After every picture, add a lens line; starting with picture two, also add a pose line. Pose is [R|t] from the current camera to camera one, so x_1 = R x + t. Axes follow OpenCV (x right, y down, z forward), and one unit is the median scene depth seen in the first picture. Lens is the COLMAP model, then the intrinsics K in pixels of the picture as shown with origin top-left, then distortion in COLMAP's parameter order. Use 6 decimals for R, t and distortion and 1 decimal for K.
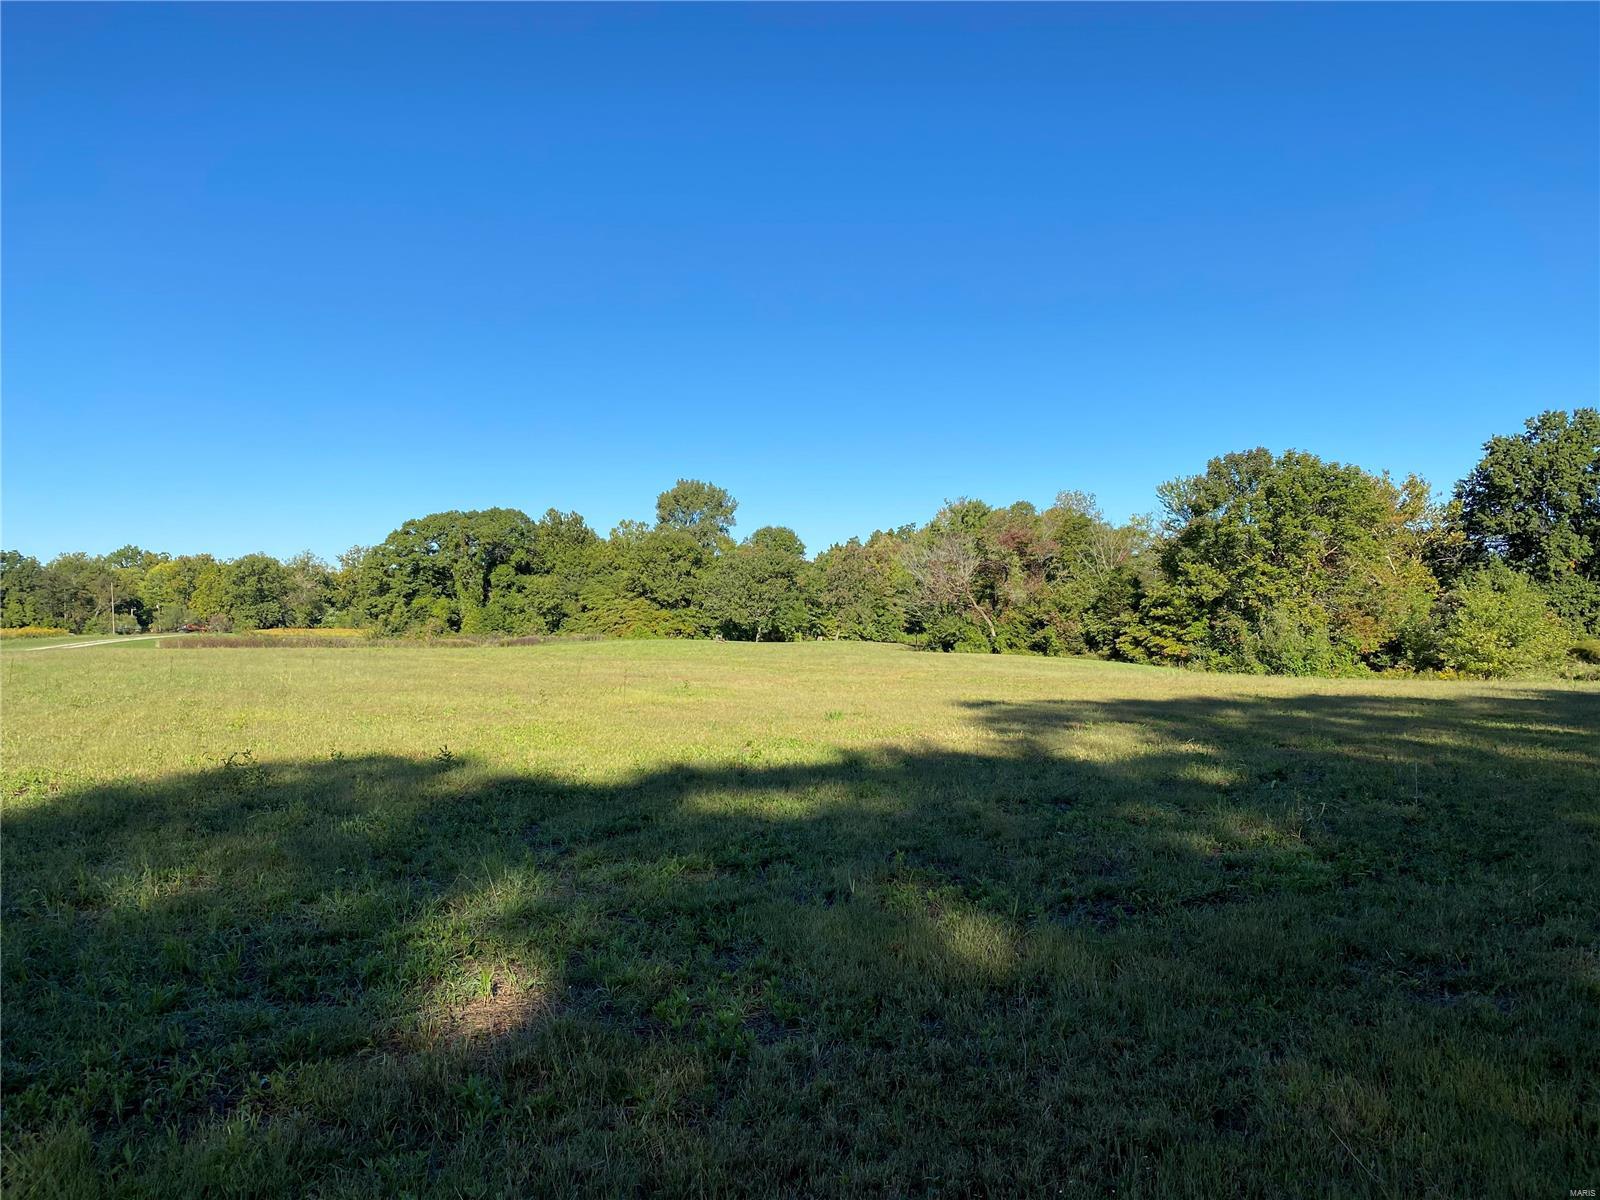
lens RADIAL K [[1208.3, 0, 816.2], [0, 1208.3, 597.7], [0, 0, 1]] dist [0.015035, -0.011964]
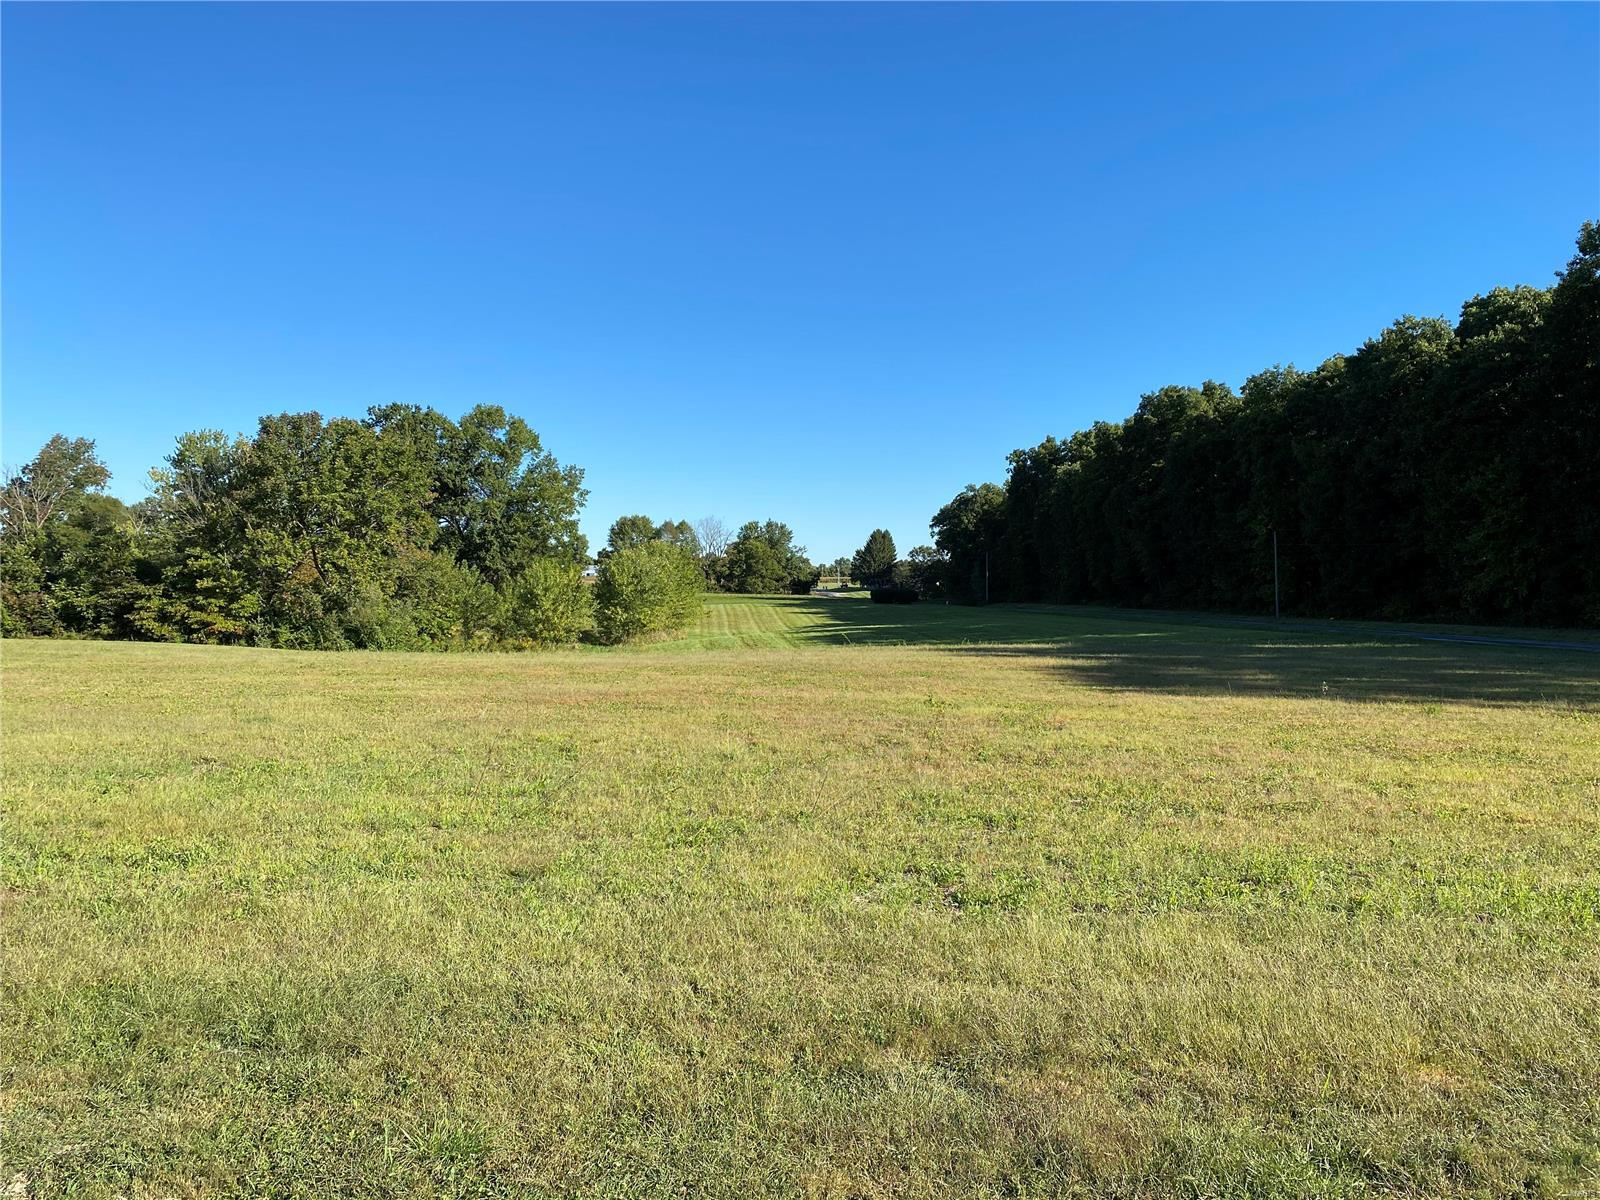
lens RADIAL K [[1208.3, 0, 788.8], [0, 1208.3, 595.5], [0, 0, 1]] dist [0.015035, -0.011964]
pose [[0.448609, -0.002254, 0.893726, -0.143370], [-0.024514, 0.999590, 0.014826, -0.001286], [-0.893392, -0.028560, 0.448369, 0.106062]]
